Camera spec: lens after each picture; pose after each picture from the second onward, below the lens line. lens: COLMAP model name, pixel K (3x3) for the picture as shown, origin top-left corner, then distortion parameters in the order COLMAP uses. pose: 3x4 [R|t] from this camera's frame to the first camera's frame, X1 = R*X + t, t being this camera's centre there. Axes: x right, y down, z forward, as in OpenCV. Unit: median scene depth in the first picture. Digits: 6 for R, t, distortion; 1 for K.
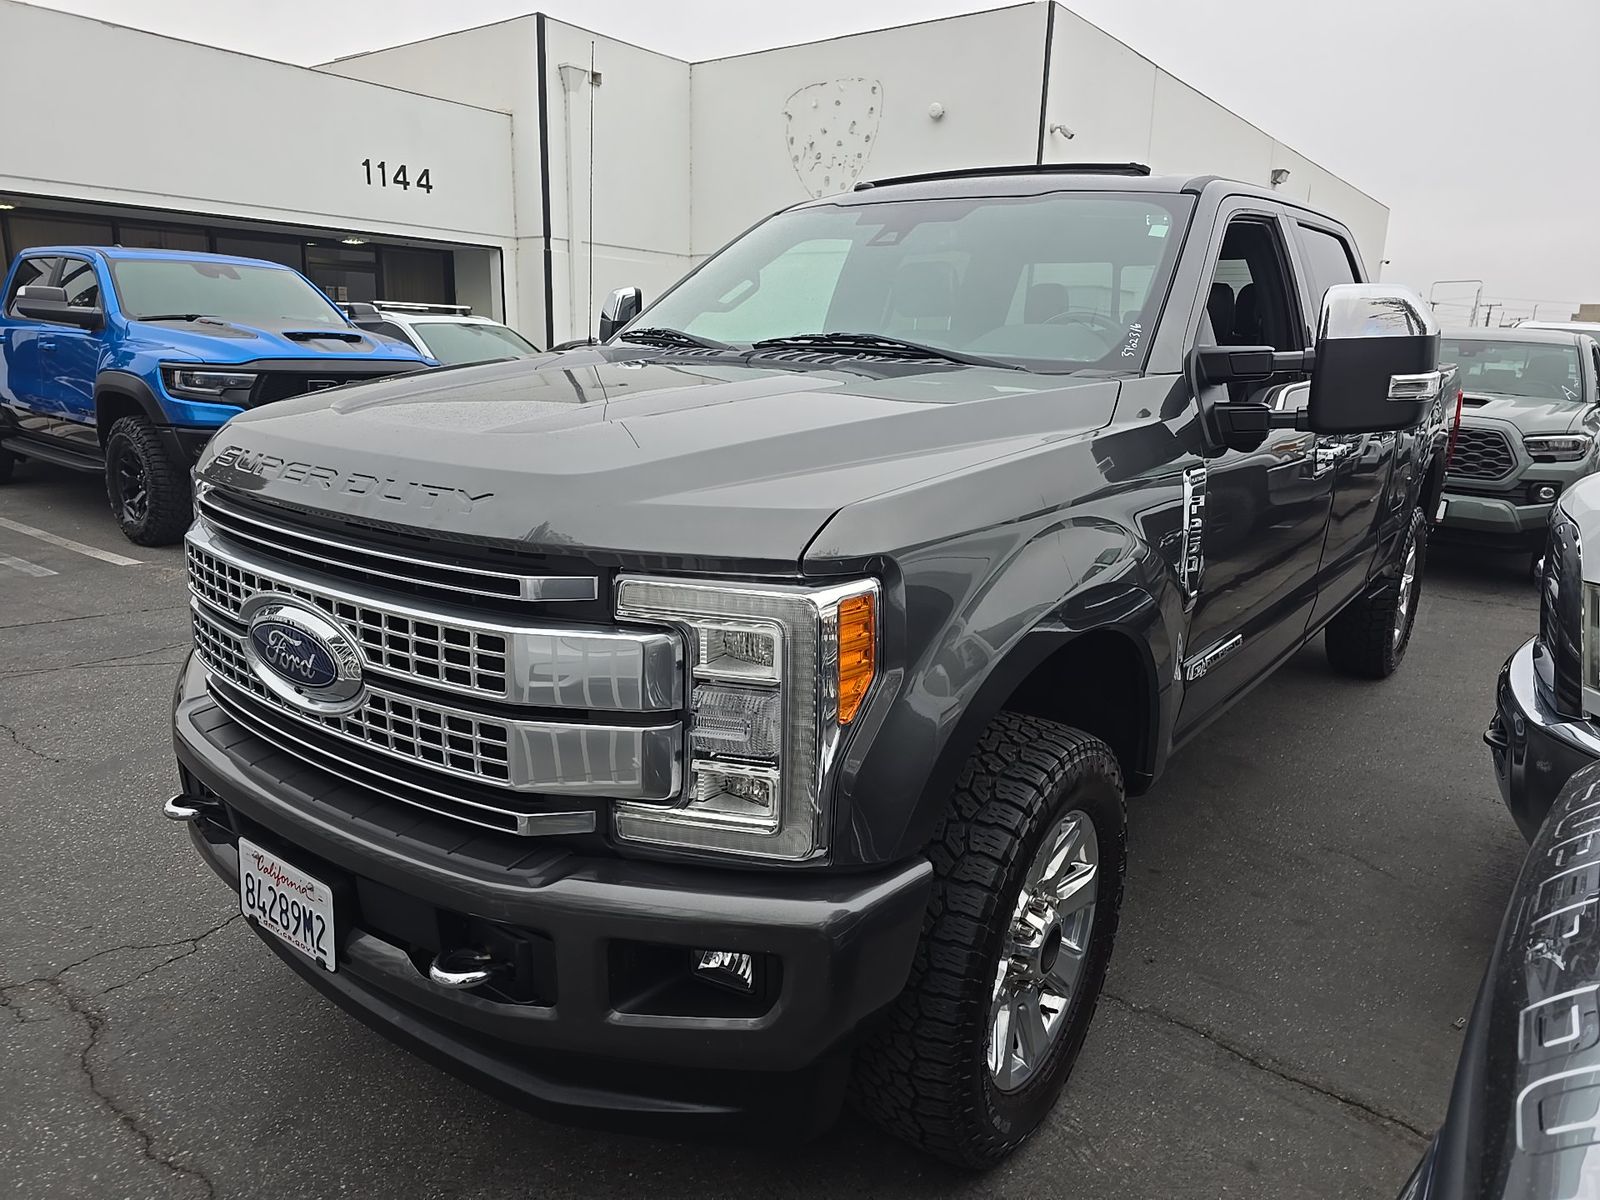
lens RADIAL K [[1061.8, 0, 800.0], [0, 1061.8, 600.0], [0, 0, 1]] dist [0.055865, -0.047556]
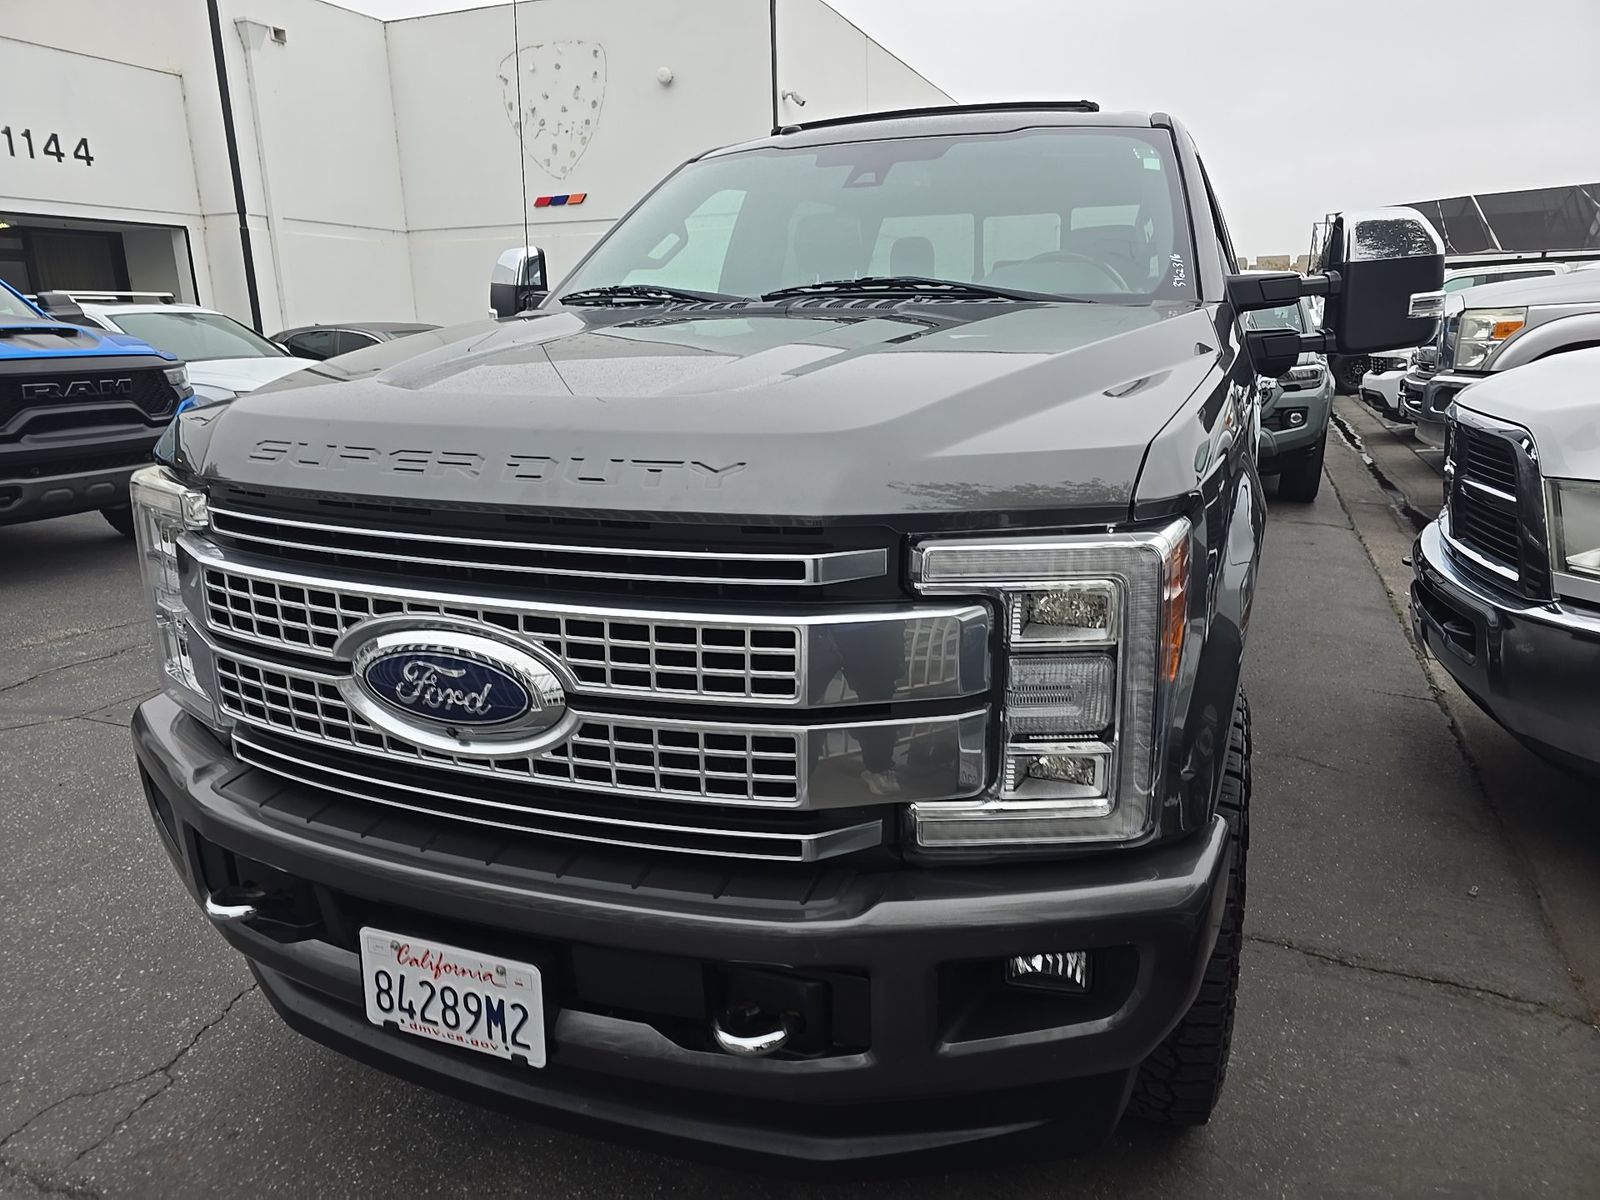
lens RADIAL K [[1061.8, 0, 800.0], [0, 1061.8, 600.0], [0, 0, 1]] dist [0.055865, -0.047556]
pose [[0.963592, -0.110865, 0.243309, -0.382063], [0.105808, 0.993812, 0.033800, -0.013197], [-0.245551, -0.006825, 0.969360, 0.154842]]
